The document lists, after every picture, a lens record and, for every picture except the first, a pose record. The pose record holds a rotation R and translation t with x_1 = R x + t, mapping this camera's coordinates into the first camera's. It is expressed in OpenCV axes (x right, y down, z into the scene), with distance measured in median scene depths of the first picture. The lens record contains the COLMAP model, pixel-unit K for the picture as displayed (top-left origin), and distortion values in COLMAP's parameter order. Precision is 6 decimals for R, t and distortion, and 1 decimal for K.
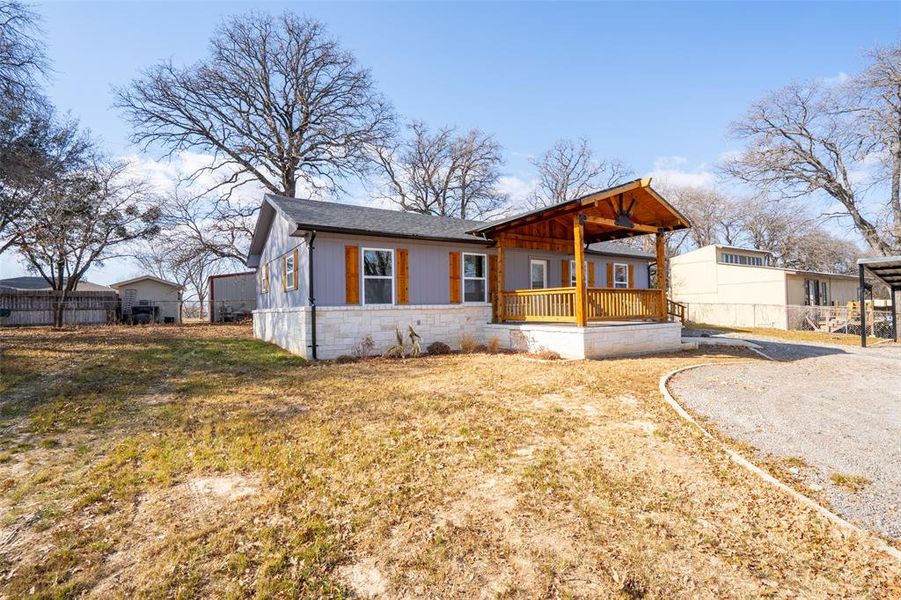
lens RADIAL K [[416.7, 0, 448.5], [0, 416.7, 302.7], [0, 0, 1]] dist [-0.045308, 0.010198]
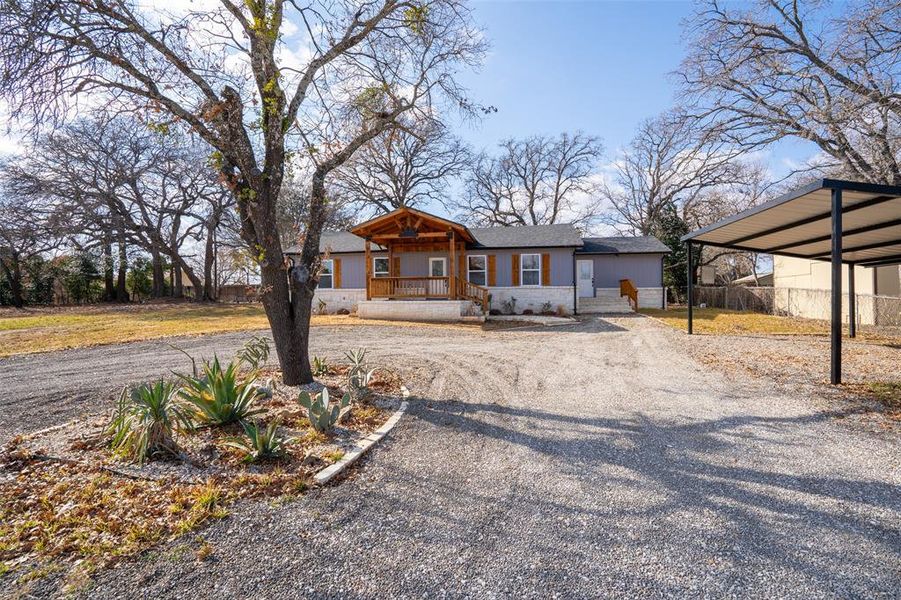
lens RADIAL K [[416.7, 0, 449.0], [0, 416.7, 298.2], [0, 0, 1]] dist [-0.045308, 0.010198]
pose [[0.737658, 0.009720, -0.675105, 1.069694], [-0.000114, 0.999898, 0.014272, 0.015398], [0.675175, -0.010451, 0.737584, -0.029799]]
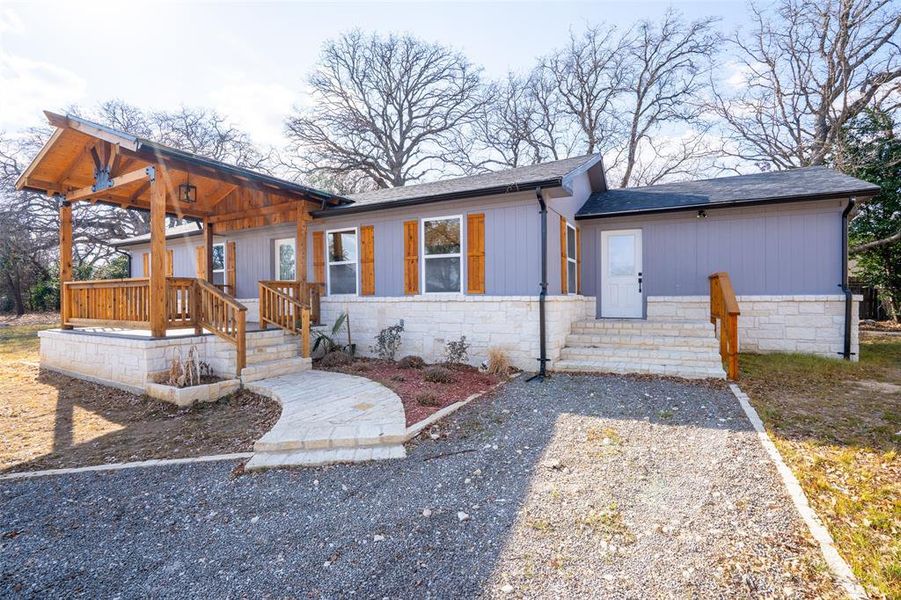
lens RADIAL K [[416.7, 0, 445.8], [0, 416.7, 303.1], [0, 0, 1]] dist [-0.045308, 0.010198]
pose [[0.478526, 0.018179, -0.877885, 0.866648], [0.006801, 0.999679, 0.024408, -0.005610], [0.878047, -0.017650, 0.478249, 0.790917]]
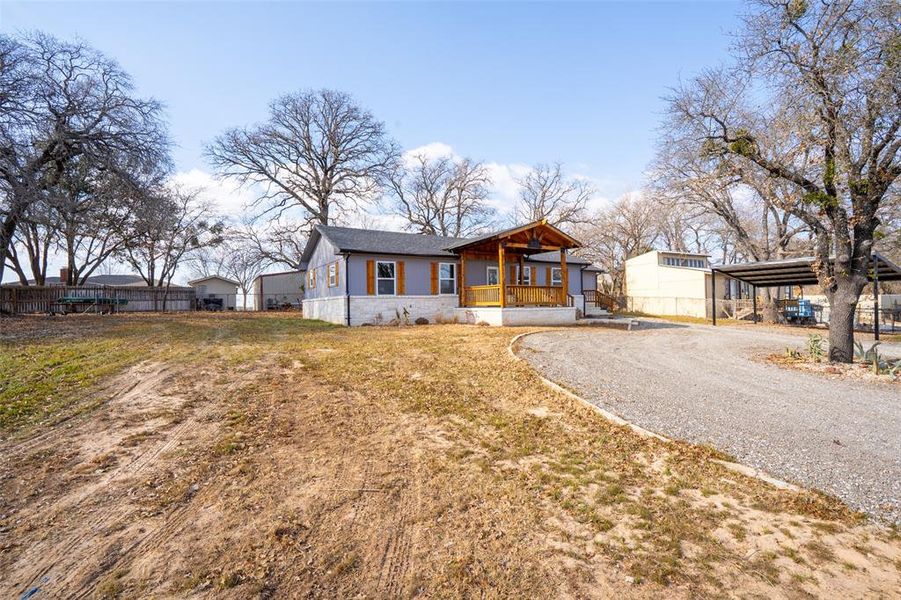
lens RADIAL K [[416.7, 0, 449.1], [0, 416.7, 302.0], [0, 0, 1]] dist [-0.045308, 0.010198]
pose [[0.999207, 0.003353, -0.039674, 0.102678], [-0.003070, 0.999969, 0.007188, 0.013634], [0.039697, -0.007061, 0.999187, -0.450321]]
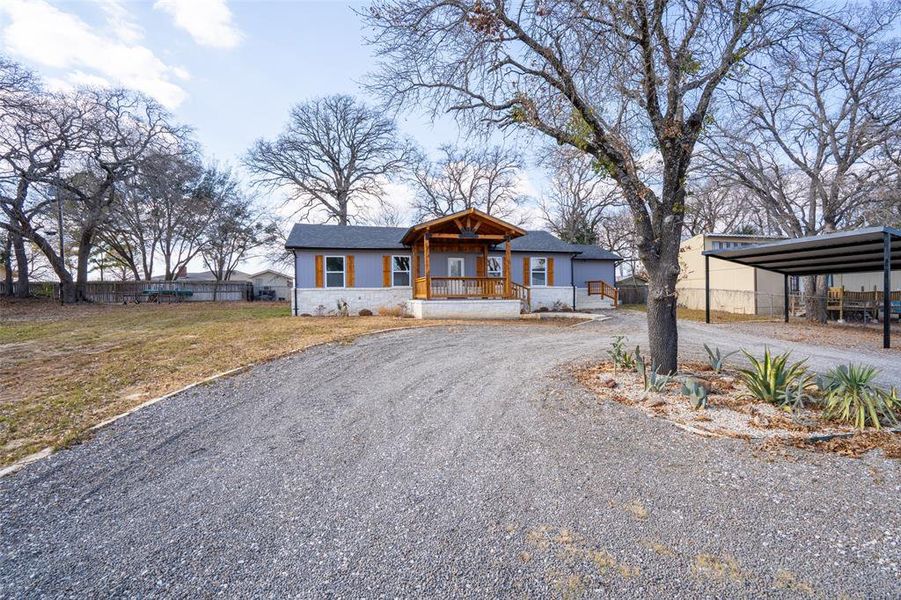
lens RADIAL K [[416.7, 0, 450.0], [0, 416.7, 296.1], [0, 0, 1]] dist [-0.045308, 0.010198]
pose [[0.948957, 0.007211, -0.315323, 0.580406], [-0.002111, 0.999861, 0.016512, 0.007790], [0.315399, -0.015003, 0.948841, -0.356416]]
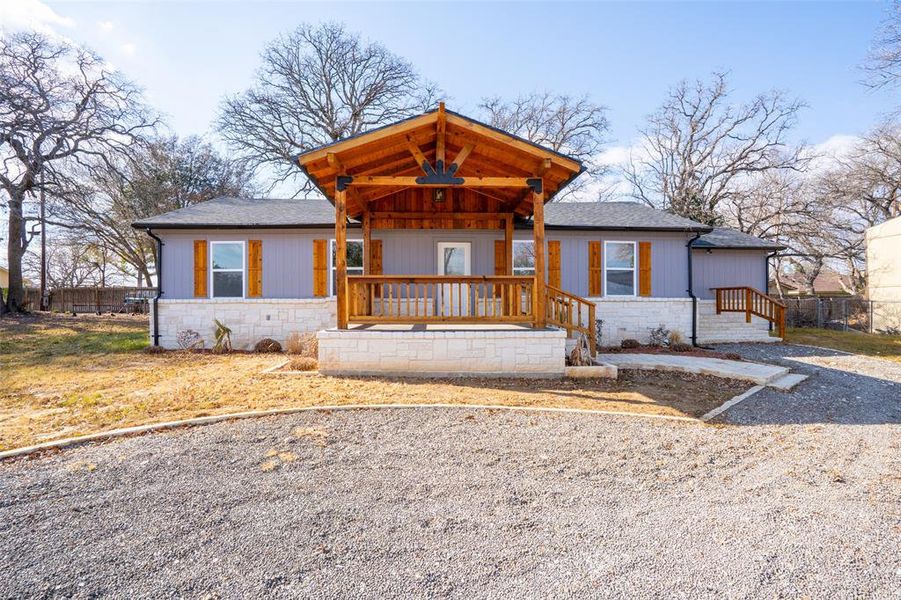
lens RADIAL K [[416.7, 0, 453.2], [0, 416.7, 301.0], [0, 0, 1]] dist [-0.045308, 0.010198]
pose [[0.868499, 0.010068, -0.495588, 0.526958], [-0.007044, 0.999943, 0.007970, 0.000218], [0.495640, -0.003431, 0.868521, 0.285490]]
